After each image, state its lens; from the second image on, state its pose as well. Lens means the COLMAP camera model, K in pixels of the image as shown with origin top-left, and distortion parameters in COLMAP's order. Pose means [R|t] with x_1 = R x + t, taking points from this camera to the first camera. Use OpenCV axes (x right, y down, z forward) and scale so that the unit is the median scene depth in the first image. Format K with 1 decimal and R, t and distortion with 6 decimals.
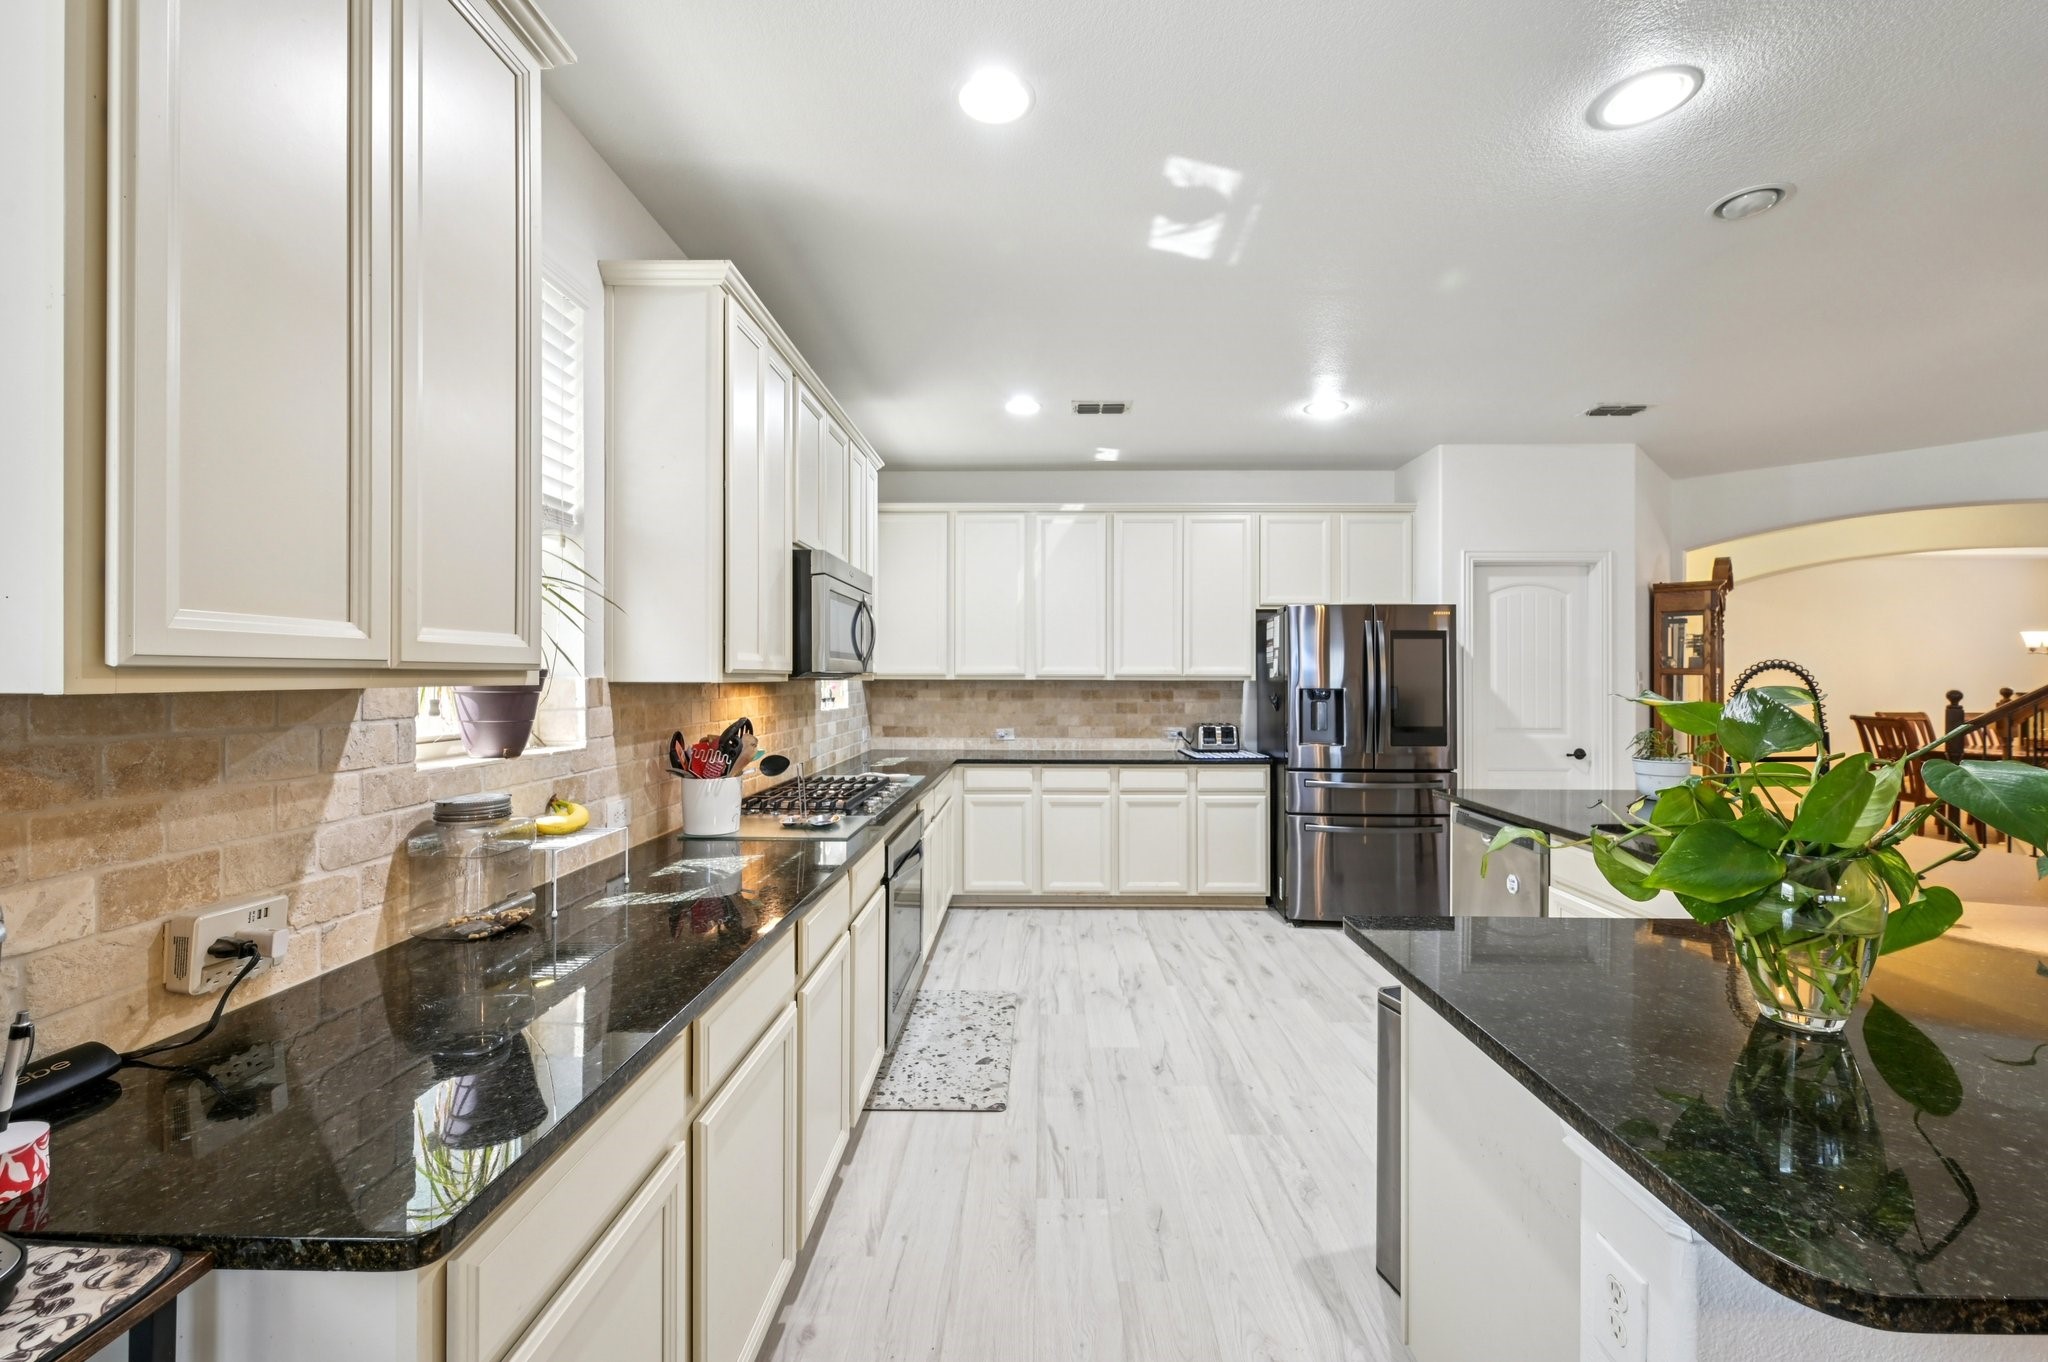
lens RADIAL K [[826.1, 0, 1024.0], [0, 826.1, 681.0], [0, 0, 1]] dist [-0.000870, -0.000089]
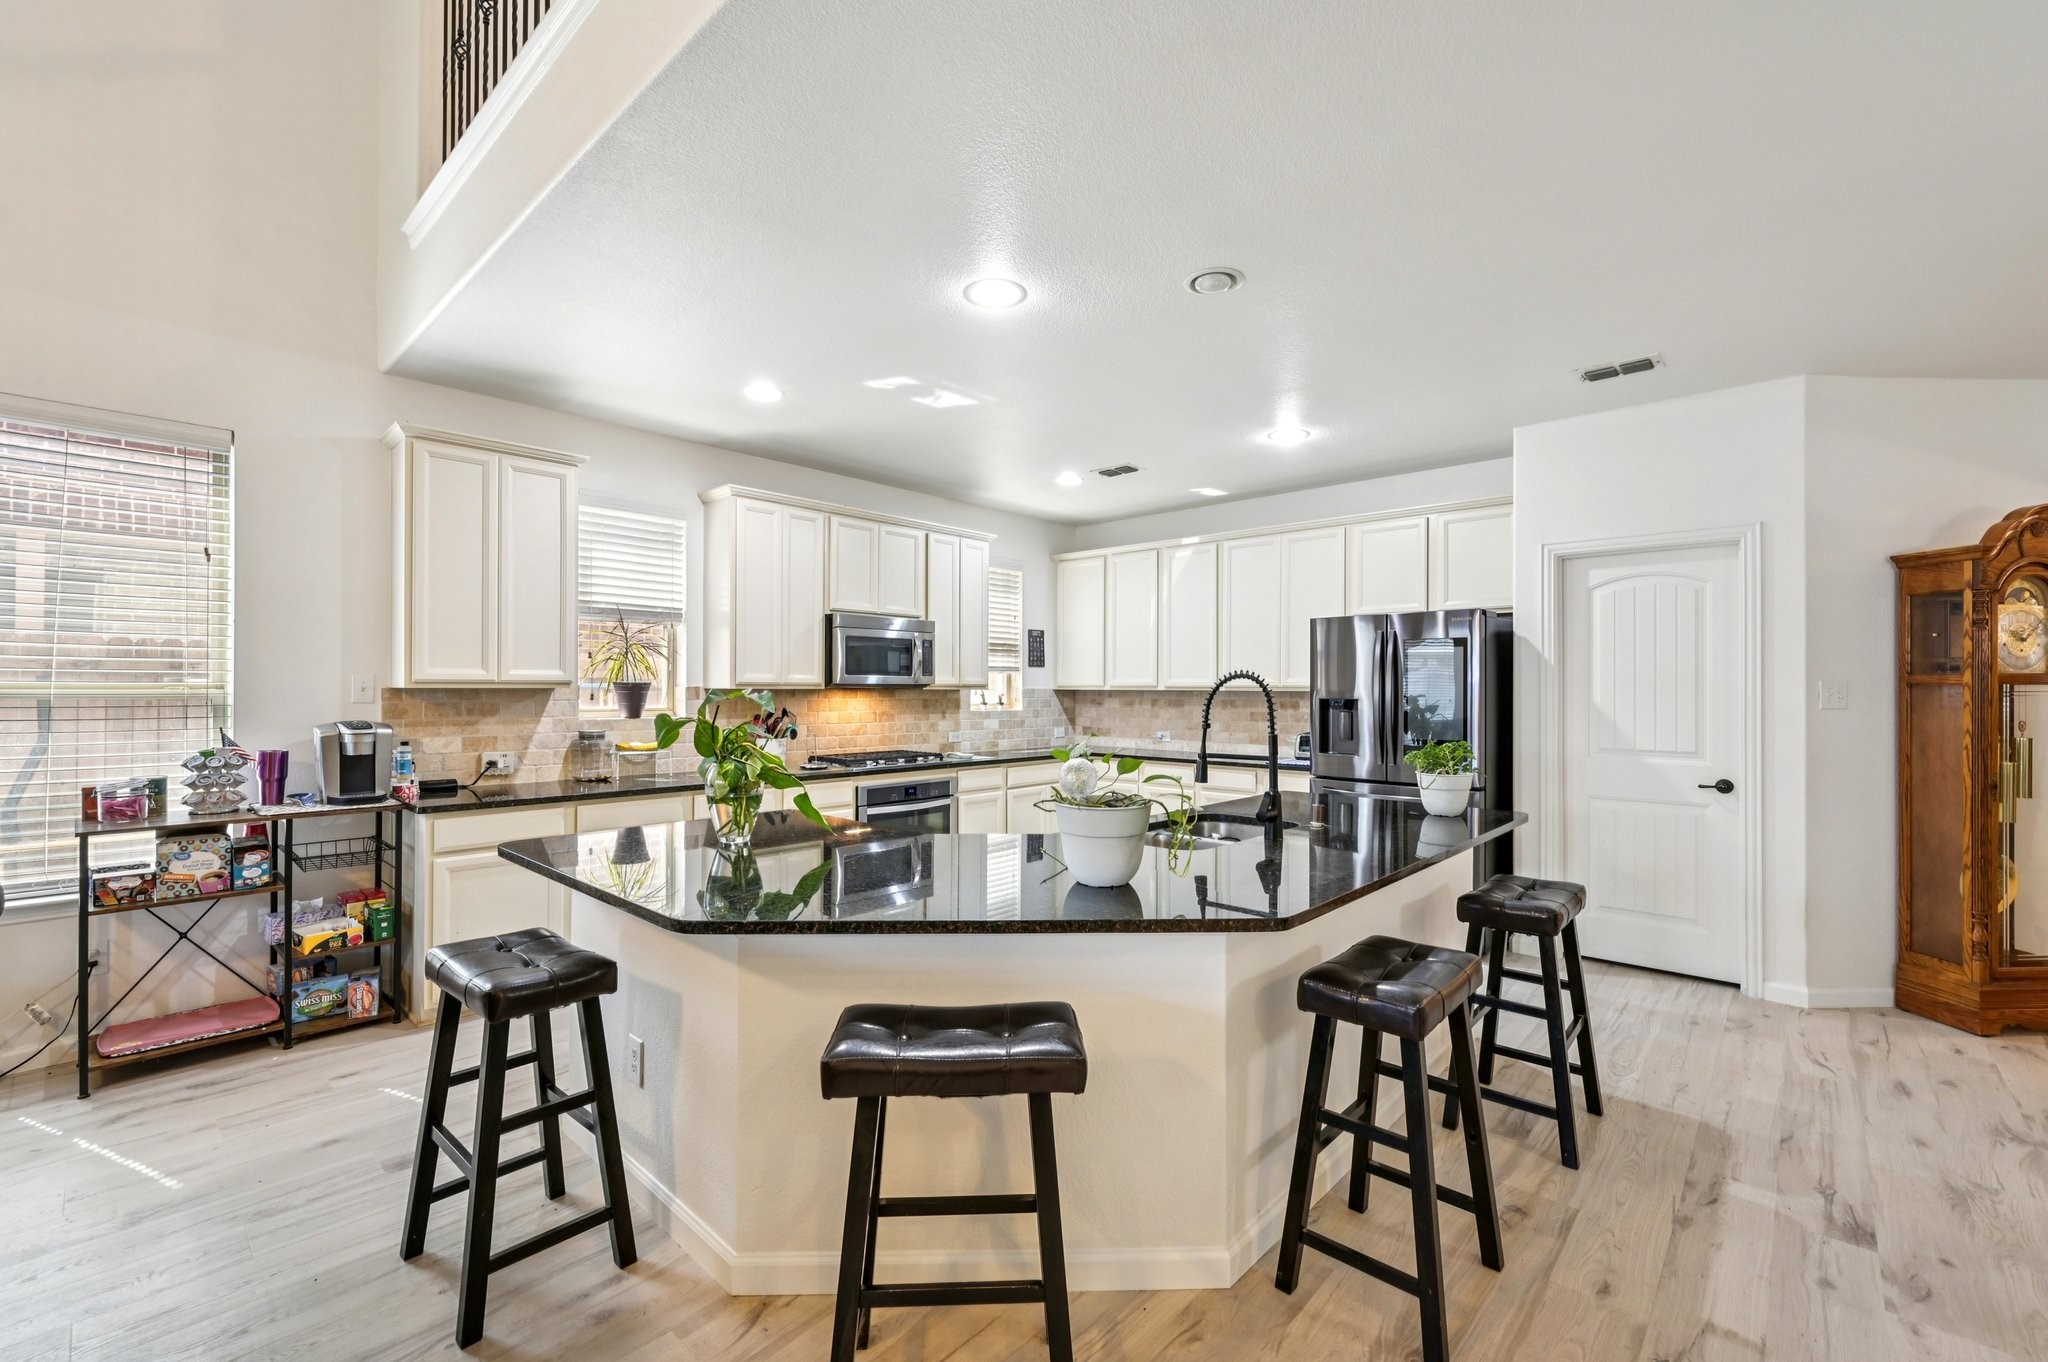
lens RADIAL K [[853.5, 0, 1024.0], [0, 853.5, 681.0], [0, 0, 1]] dist [0.000541, 0.000047]
pose [[0.743967, -0.005313, -0.668196, 0.721277], [-0.005736, 0.999881, -0.014337, 0.004326], [0.668192, 0.014499, 0.743847, -0.039831]]
